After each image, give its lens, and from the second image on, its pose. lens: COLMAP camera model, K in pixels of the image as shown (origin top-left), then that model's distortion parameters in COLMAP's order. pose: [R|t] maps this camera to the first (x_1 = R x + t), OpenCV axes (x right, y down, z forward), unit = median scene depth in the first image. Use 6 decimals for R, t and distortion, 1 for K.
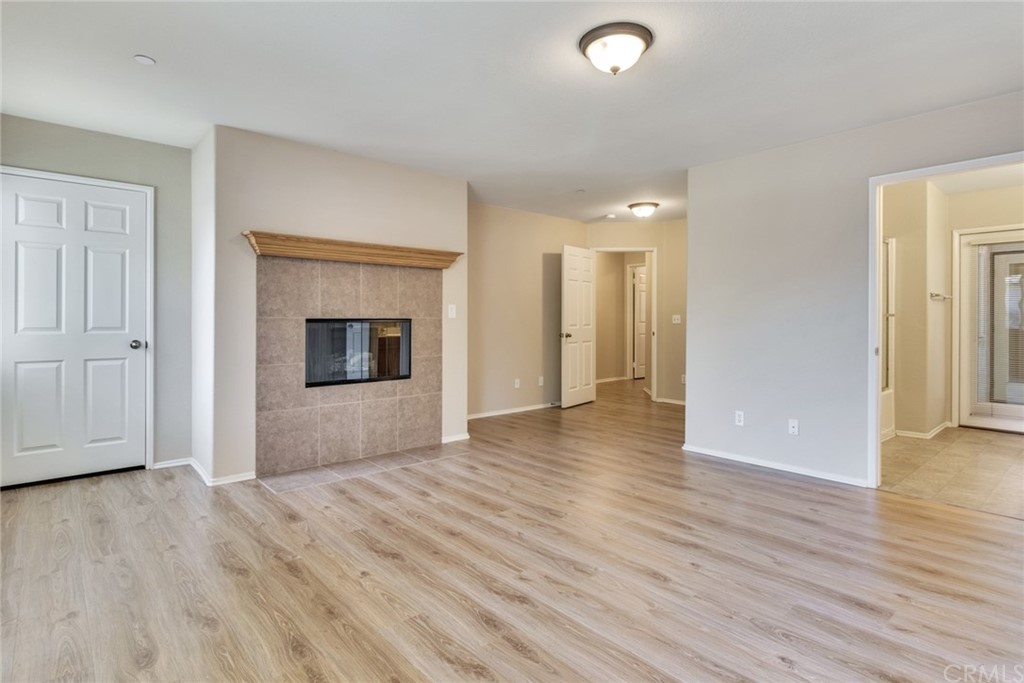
lens RADIAL K [[555.3, 0, 508.5], [0, 555.3, 324.1], [0, 0, 1]] dist [0.000832, 0.000249]
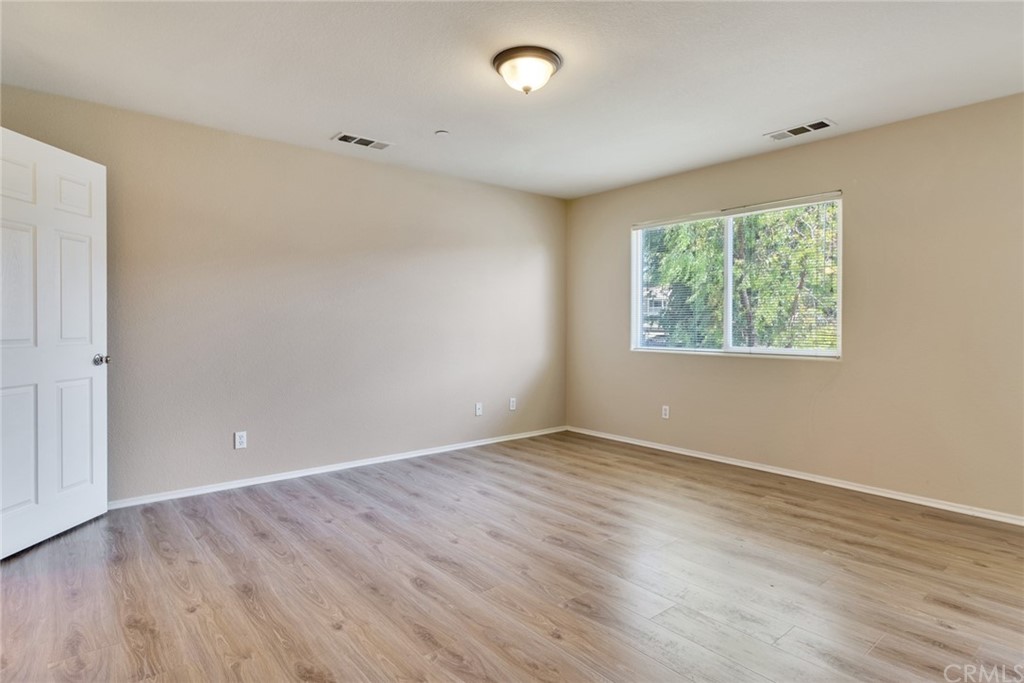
lens RADIAL K [[555.3, 0, 508.5], [0, 555.3, 324.1], [0, 0, 1]] dist [0.000832, 0.000249]
pose [[-0.999575, -0.005883, 0.028558, 0.194316], [-0.005485, 0.999887, 0.014007, -0.023689], [-0.028637, 0.013844, -0.999494, 2.079969]]
